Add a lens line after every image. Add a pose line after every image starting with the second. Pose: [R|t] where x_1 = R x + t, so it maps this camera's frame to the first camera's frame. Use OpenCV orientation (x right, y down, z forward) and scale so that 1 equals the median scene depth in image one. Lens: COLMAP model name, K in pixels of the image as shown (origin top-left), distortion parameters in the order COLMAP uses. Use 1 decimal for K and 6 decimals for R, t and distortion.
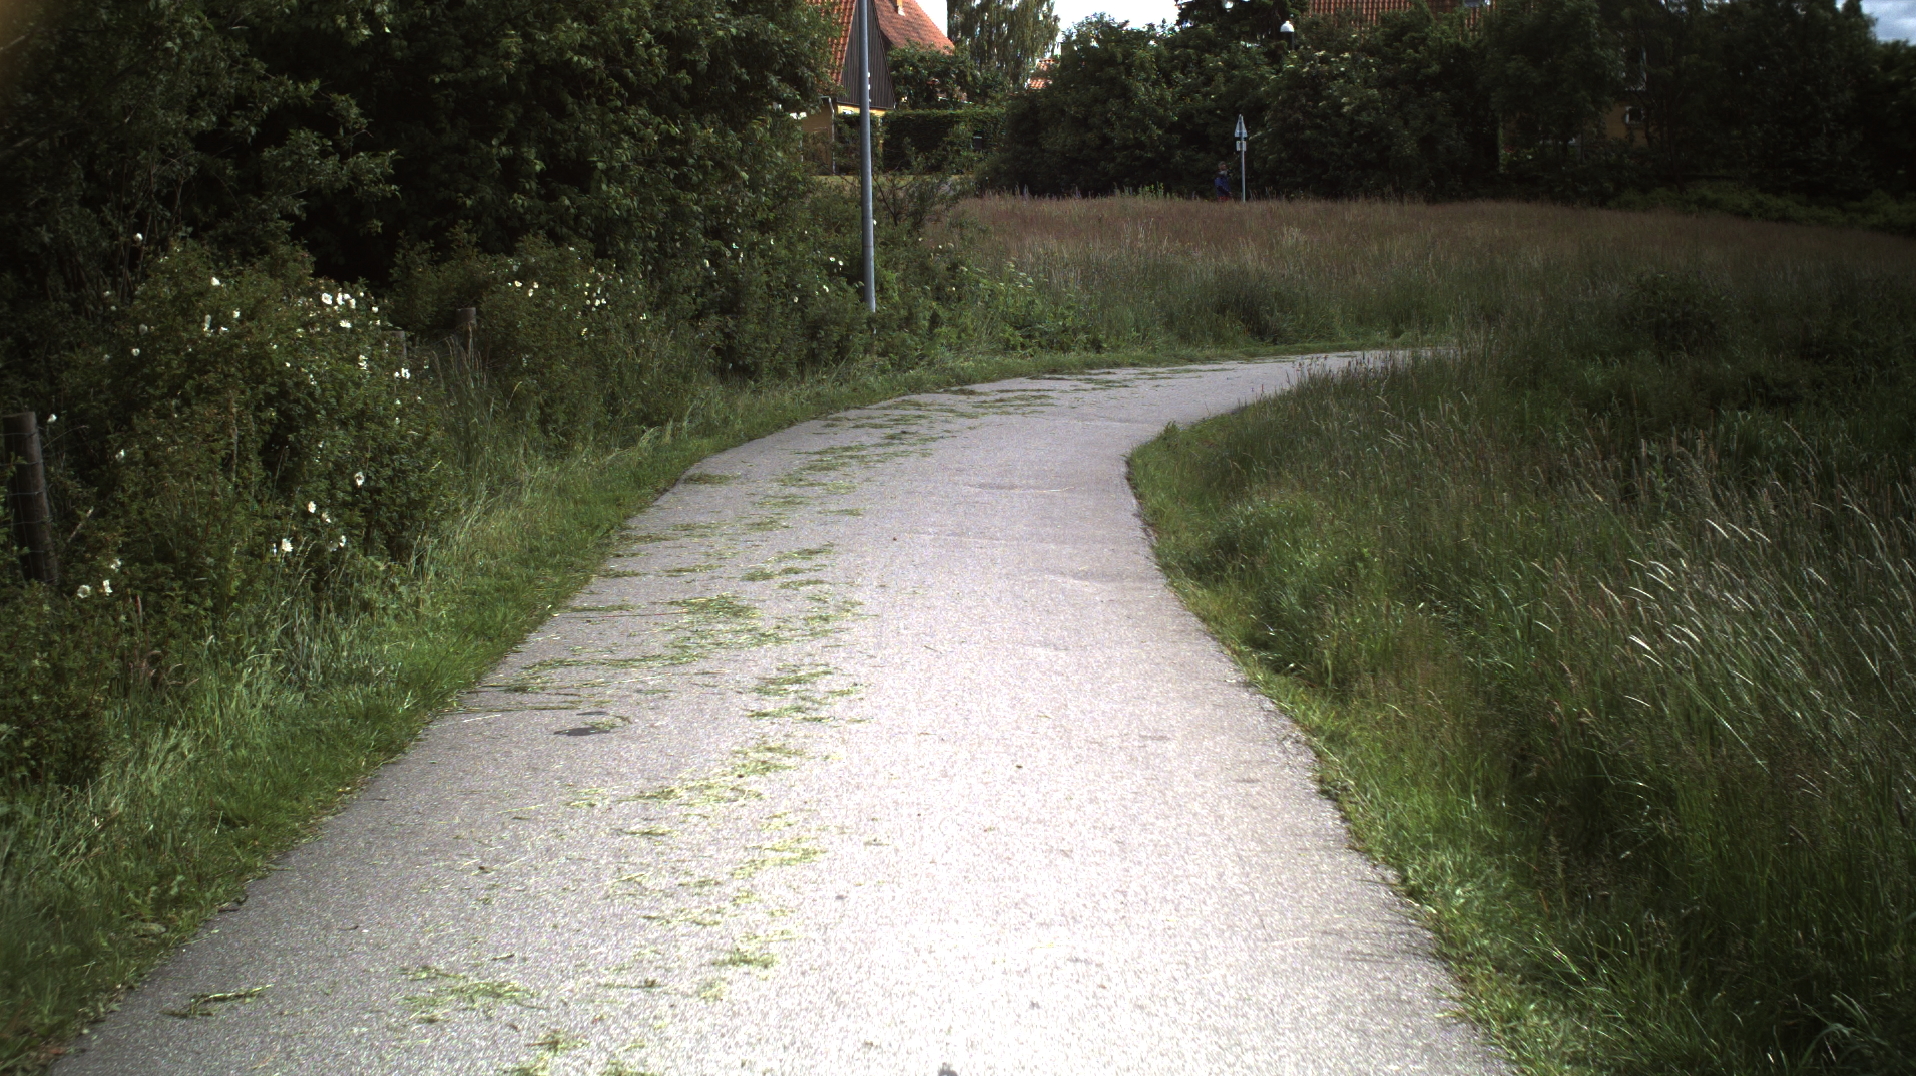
lens RADIAL K [[3323.3, 0, 958.0], [0, 3323.3, 538.0], [0, 0, 1]] dist [-0.287291, 0.248360]
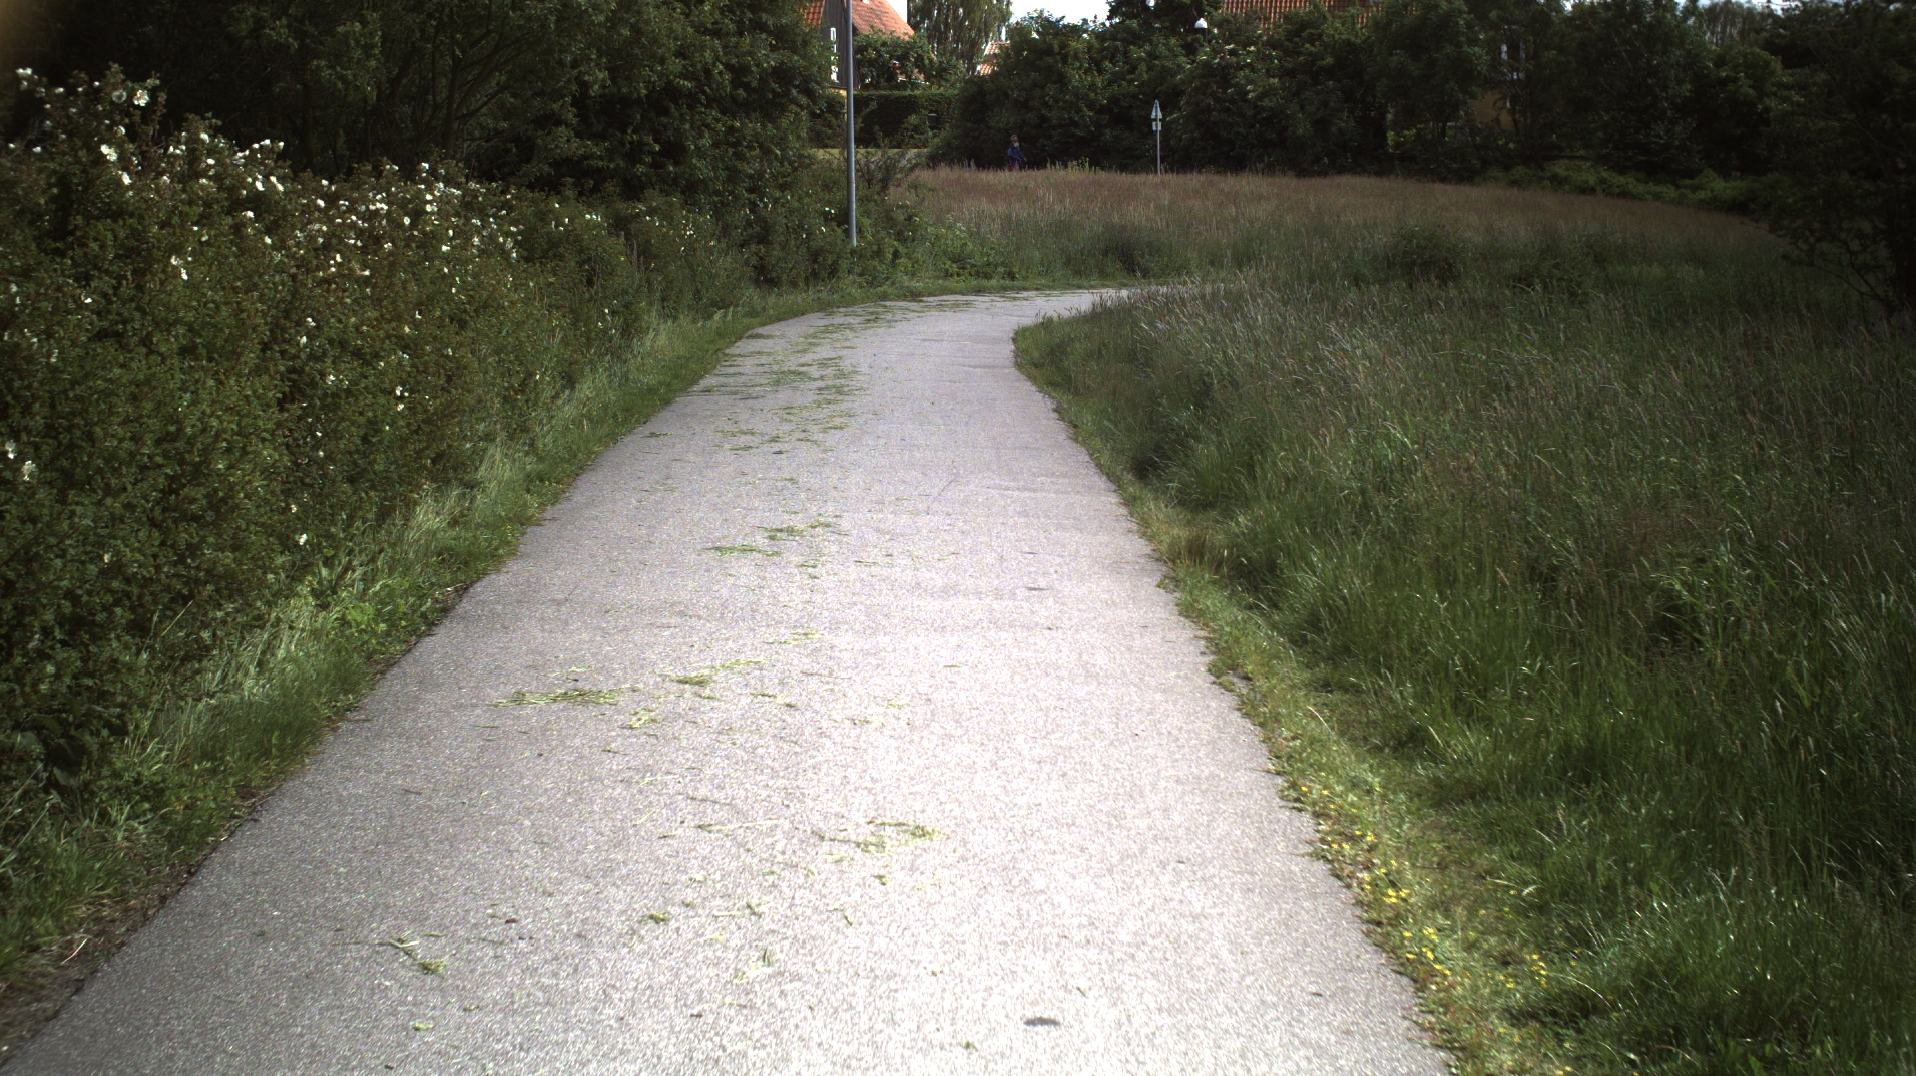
lens RADIAL K [[3323.3, 0, 958.0], [0, 3323.3, 538.0], [0, 0, 1]] dist [-0.287291, 0.248360]
pose [[0.999865, 0.009115, 0.013642, 0.001307], [-0.009234, 0.999920, 0.008679, 0.042891], [-0.013562, -0.008804, 0.999869, -0.421134]]
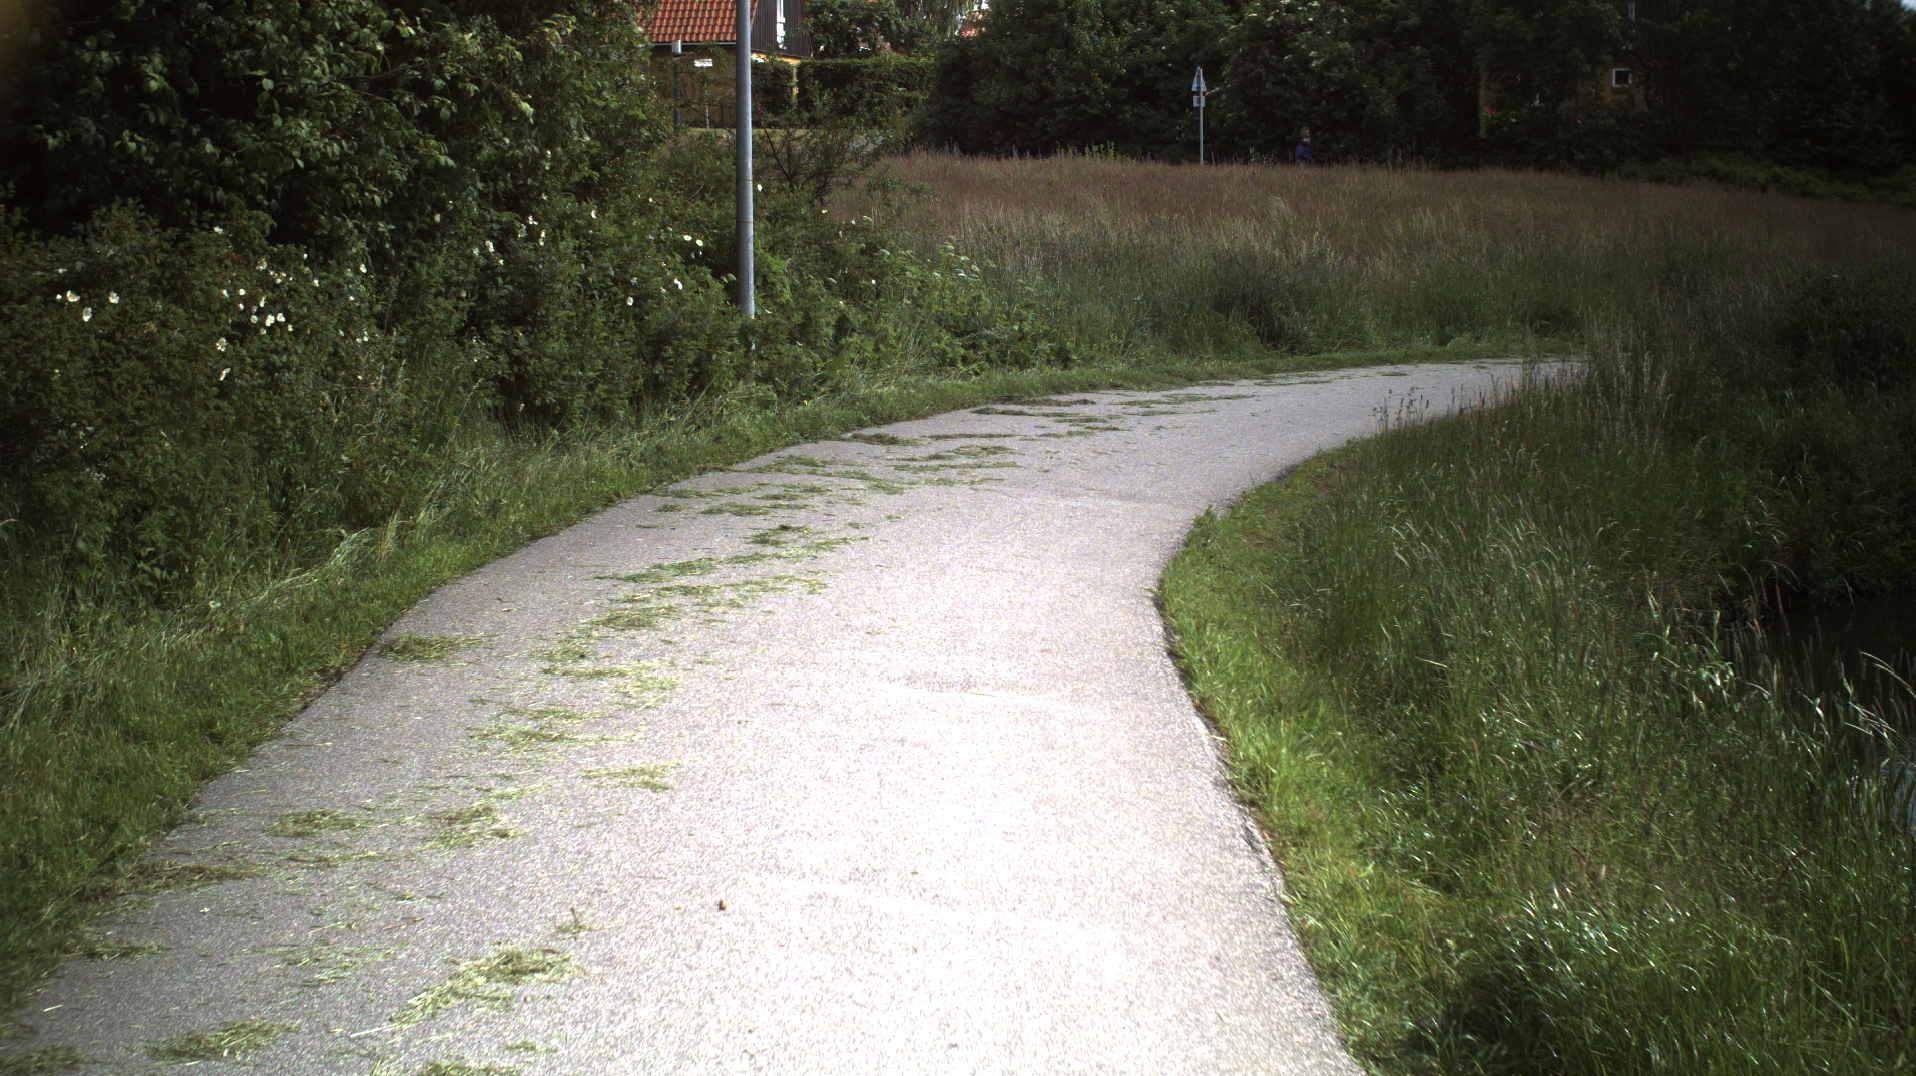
lens RADIAL K [[3323.3, 0, 958.0], [0, 3323.3, 538.0], [0, 0, 1]] dist [-0.287291, 0.248360]
pose [[0.999585, 0.013946, 0.025191, 0.000473], [-0.014250, 0.999828, 0.011904, -0.028068], [-0.025020, -0.012258, 0.999612, 0.281251]]
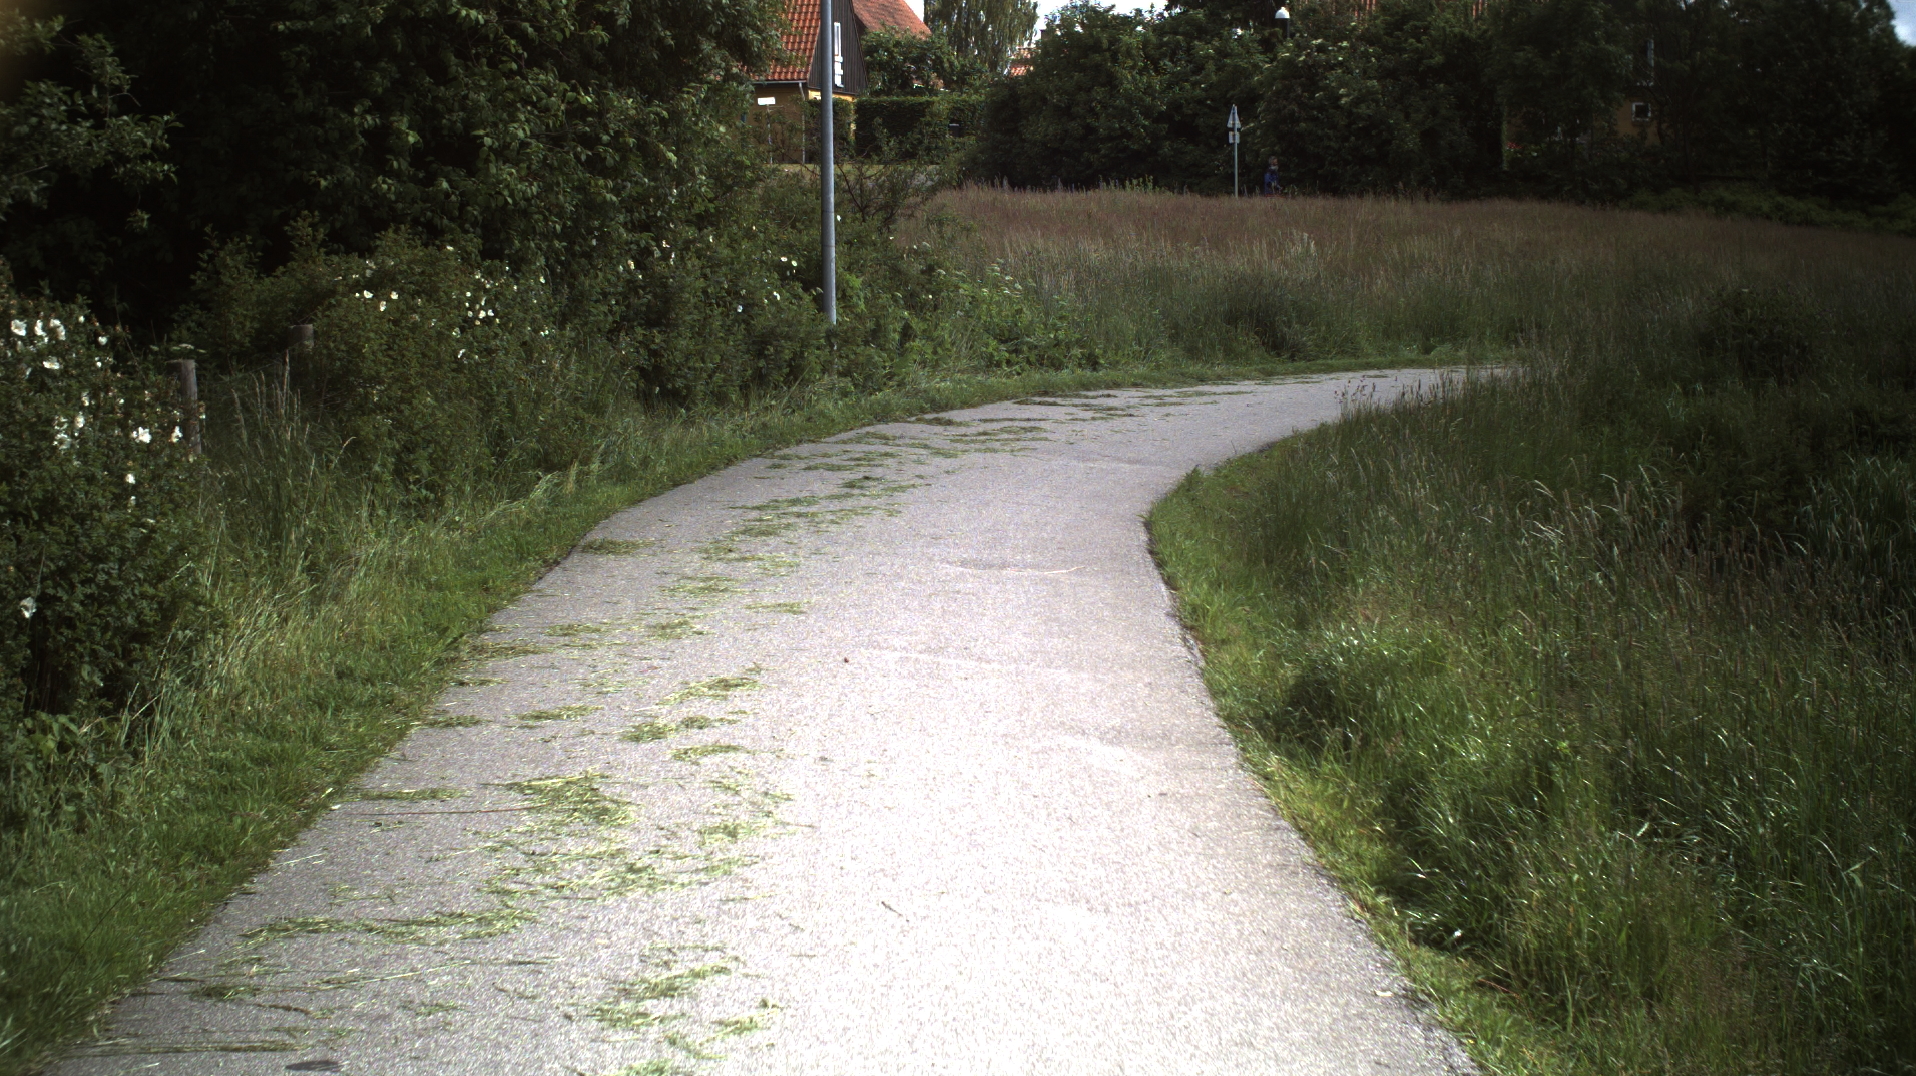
lens RADIAL K [[3323.3, 0, 958.0], [0, 3323.3, 538.0], [0, 0, 1]] dist [-0.287291, 0.248360]
pose [[0.999883, 0.012333, 0.009099, -0.000830], [-0.012356, 0.999920, 0.002575, -0.014533], [-0.009066, -0.002687, 0.999955, 0.140596]]
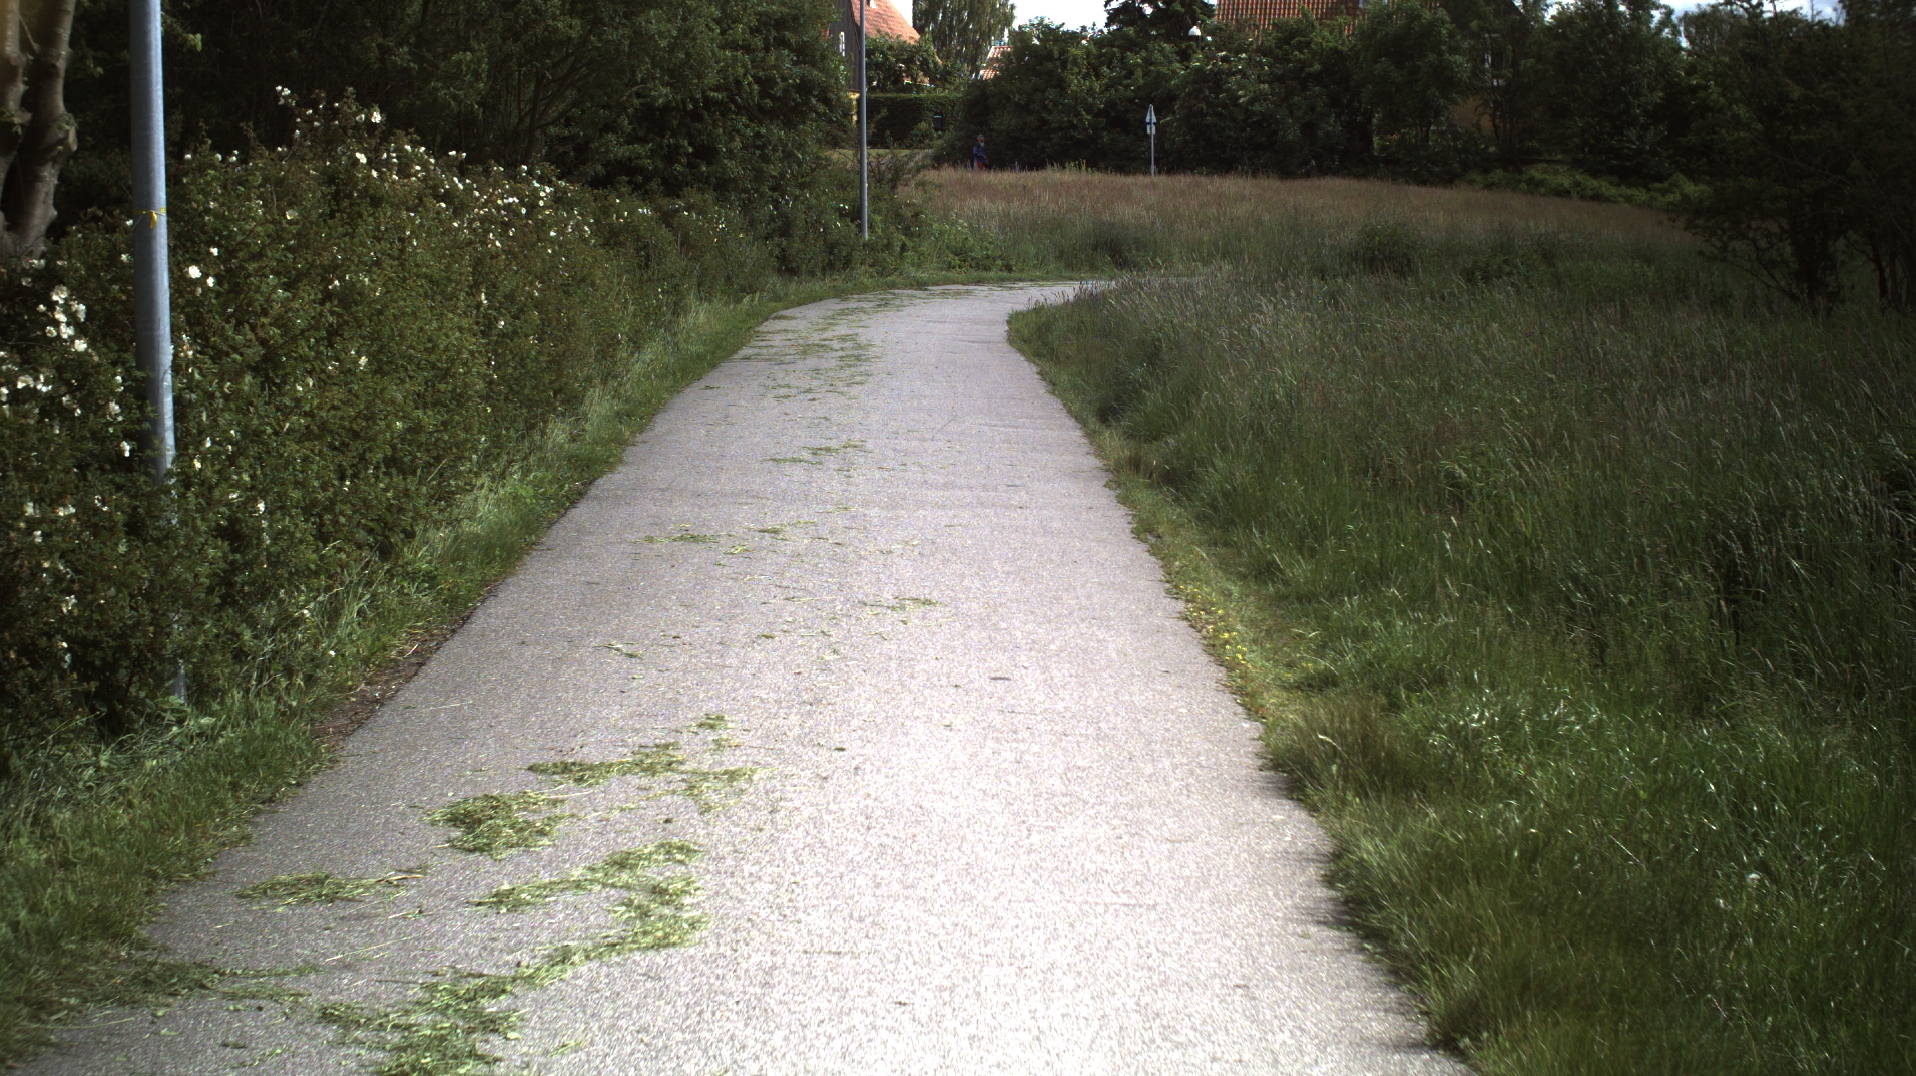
lens RADIAL K [[3323.3, 0, 958.0], [0, 3323.3, 538.0], [0, 0, 1]] dist [-0.287291, 0.248360]
pose [[0.999807, 0.014705, 0.013025, 0.000379], [-0.014822, 0.999850, 0.008936, 0.056226], [-0.012892, -0.009127, 0.999875, -0.561412]]
